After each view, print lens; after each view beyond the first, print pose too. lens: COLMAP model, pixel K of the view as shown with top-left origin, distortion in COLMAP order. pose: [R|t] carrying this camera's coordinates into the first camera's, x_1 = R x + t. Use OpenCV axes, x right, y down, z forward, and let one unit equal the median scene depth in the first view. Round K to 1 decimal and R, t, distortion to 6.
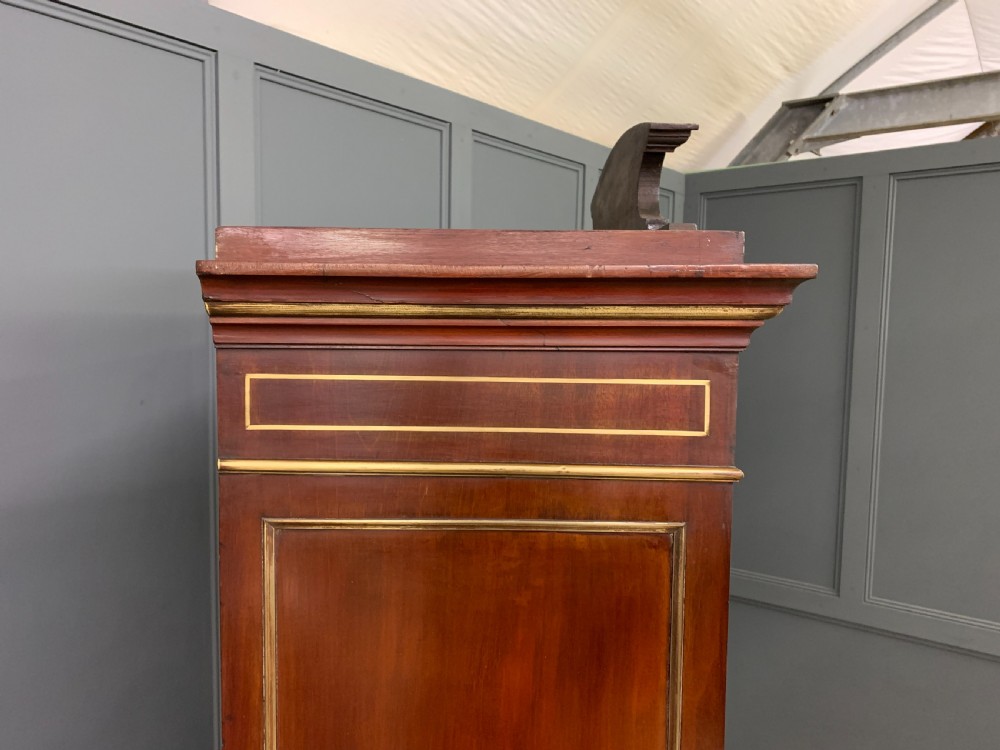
lens RADIAL K [[780.5, 0, 500.0], [0, 780.5, 375.0], [0, 0, 1]] dist [0.086670, -0.142315]
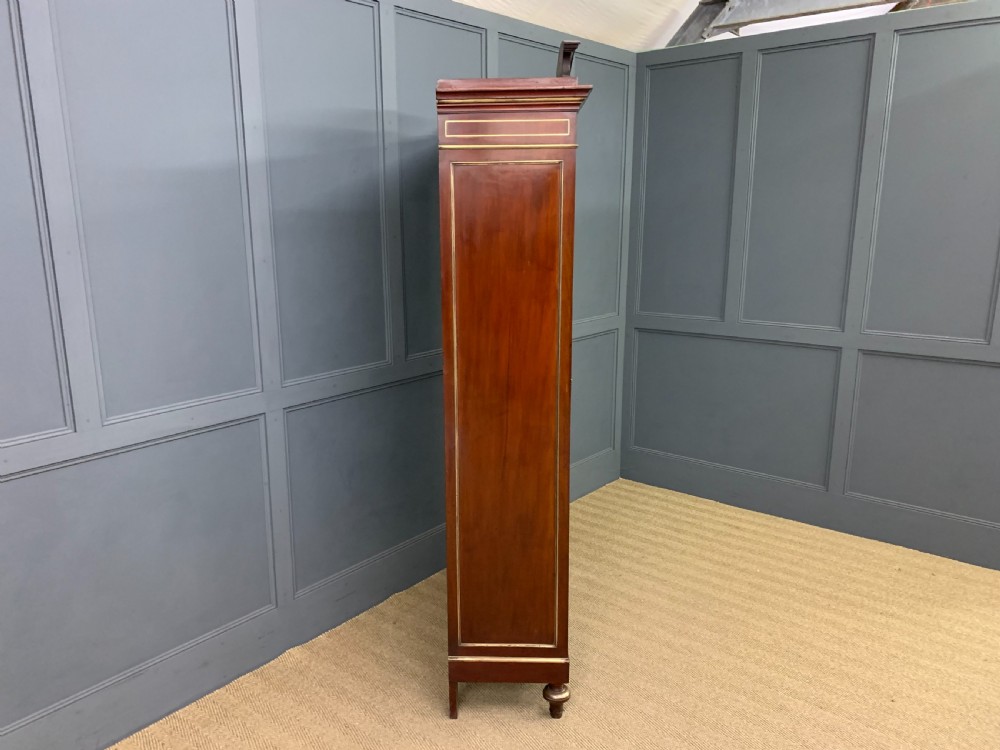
lens RADIAL K [[772.5, 0, 492.5], [0, 772.5, 373.0], [0, 0, 1]] dist [0.078325, -0.095483]
pose [[0.999380, -0.011217, -0.033373, 0.002226], [0.015820, 0.989878, 0.141034, 0.160223], [0.031453, -0.141474, 0.989442, -0.677642]]
